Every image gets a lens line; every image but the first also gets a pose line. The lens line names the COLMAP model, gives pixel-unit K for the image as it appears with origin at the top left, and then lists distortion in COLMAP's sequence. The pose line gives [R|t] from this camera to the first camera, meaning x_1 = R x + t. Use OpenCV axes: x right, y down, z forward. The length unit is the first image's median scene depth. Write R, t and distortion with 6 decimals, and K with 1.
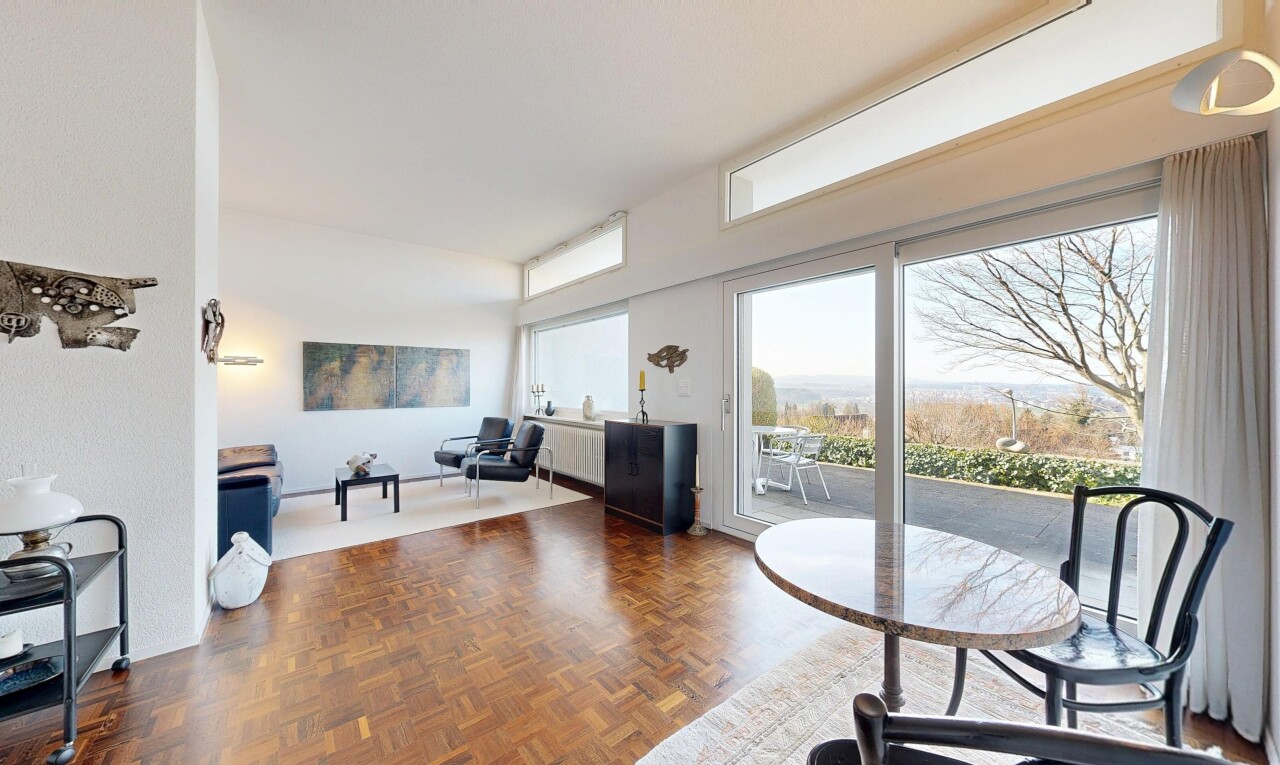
lens RADIAL K [[427.2, 0, 641.2], [0, 427.2, 388.8], [0, 0, 1]] dist [0.008437, 0.000191]
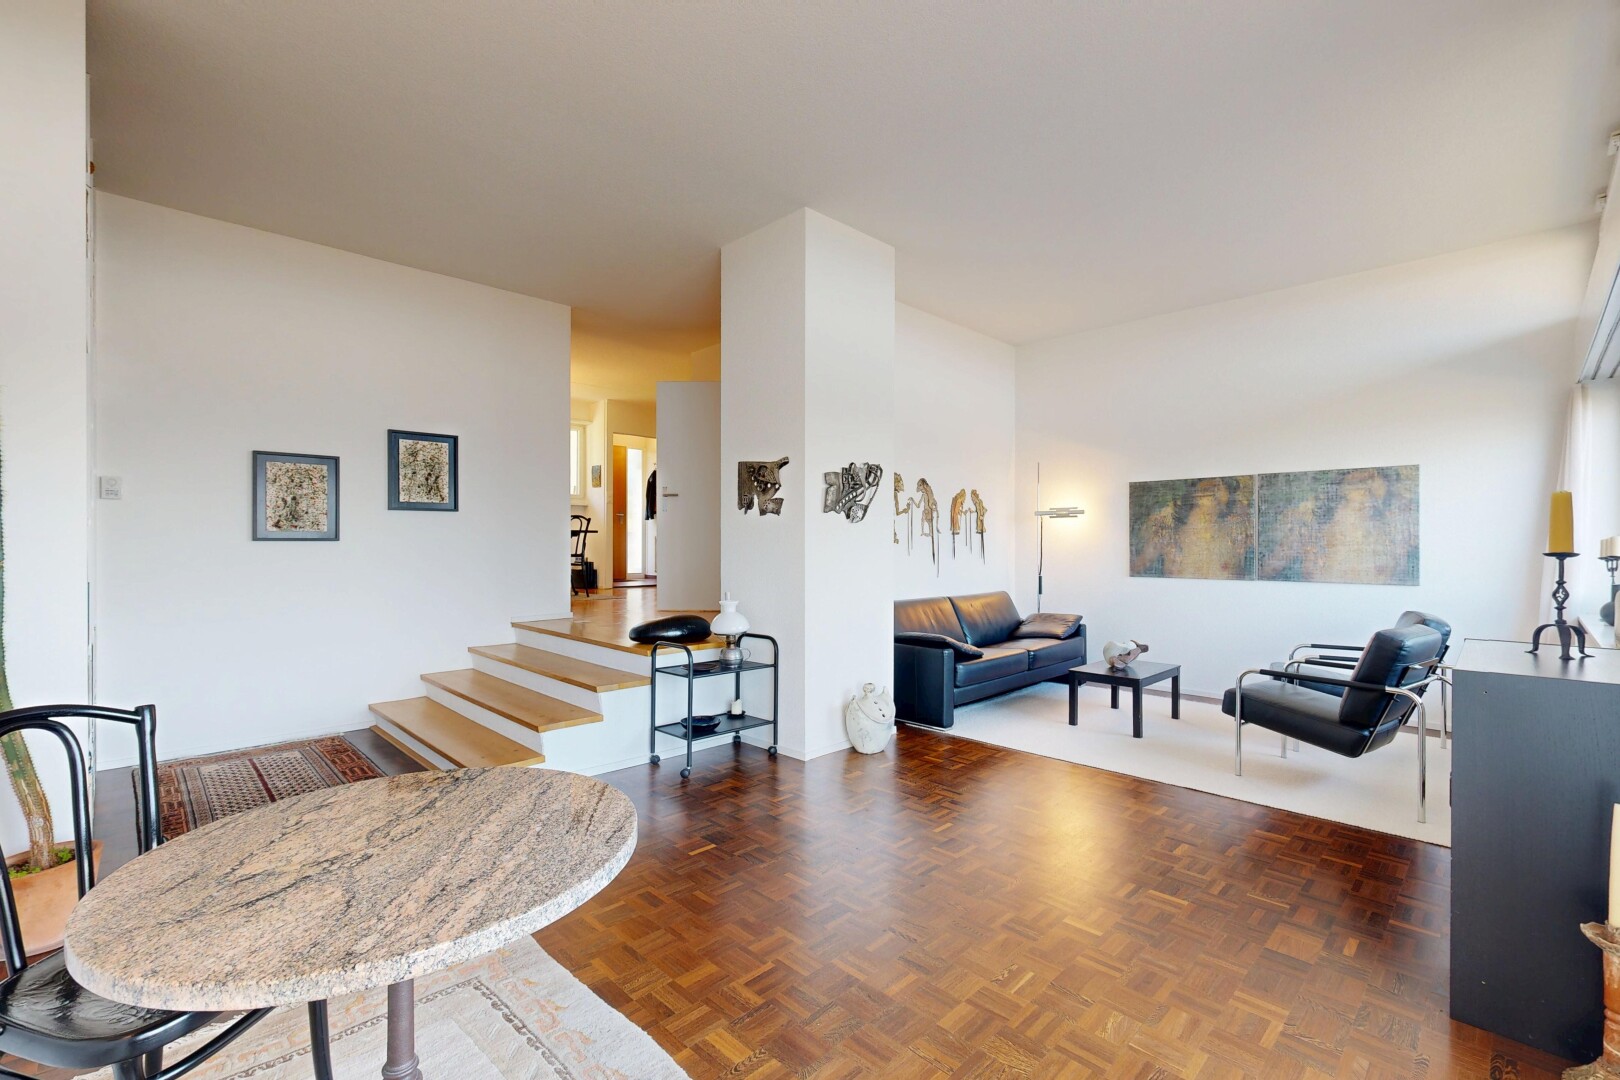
lens RADIAL K [[708.2, 0, 816.8], [0, 708.2, 536.1], [0, 0, 1]] dist [-0.001809, -0.000292]
pose [[0.101768, -0.009626, -0.994762, 0.433332], [-0.007737, 0.999915, -0.010467, -0.000804], [0.994778, 0.008762, 0.101685, 0.395627]]
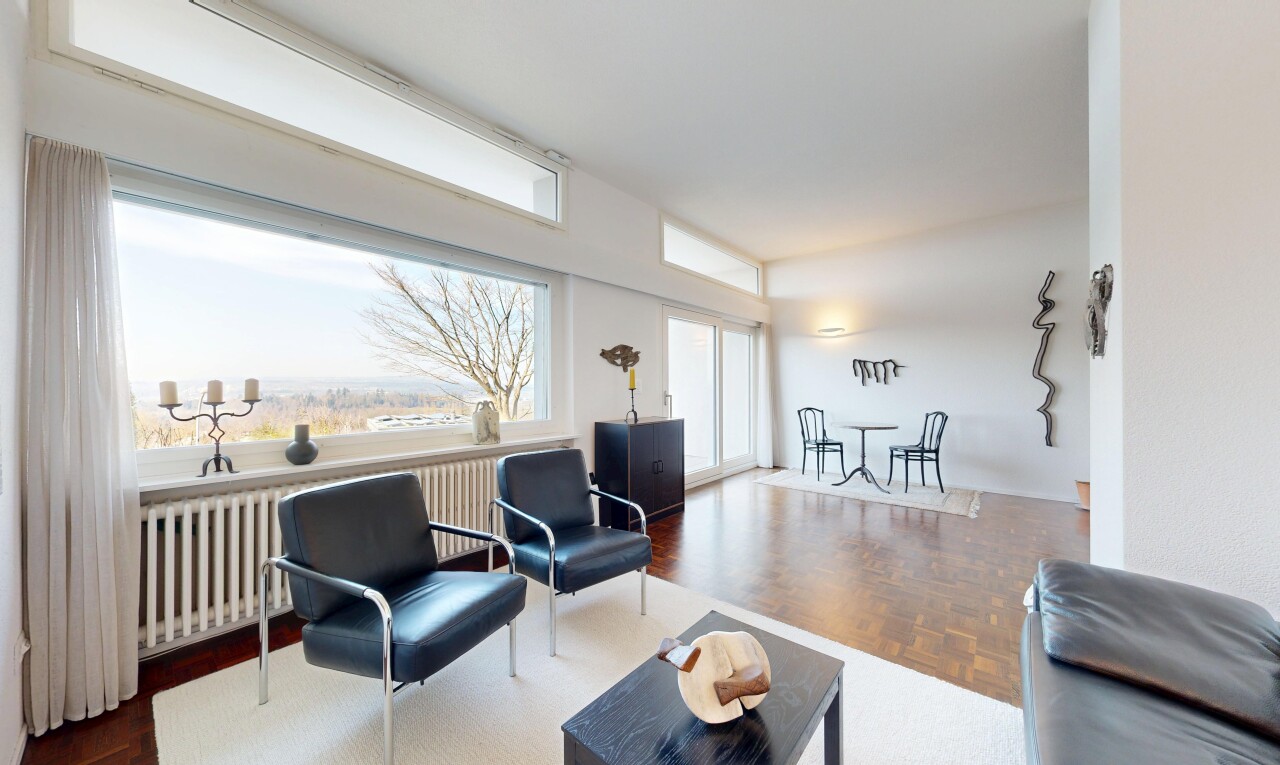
lens RADIAL K [[427.2, 0, 637.0], [0, 427.2, 384.8], [0, 0, 1]] dist [0.008437, 0.000191]
pose [[-0.170273, -0.006712, 0.985374, -0.911139], [0.003789, 0.999965, 0.007466, -0.012879], [-0.985390, 0.005005, -0.170241, 1.100968]]
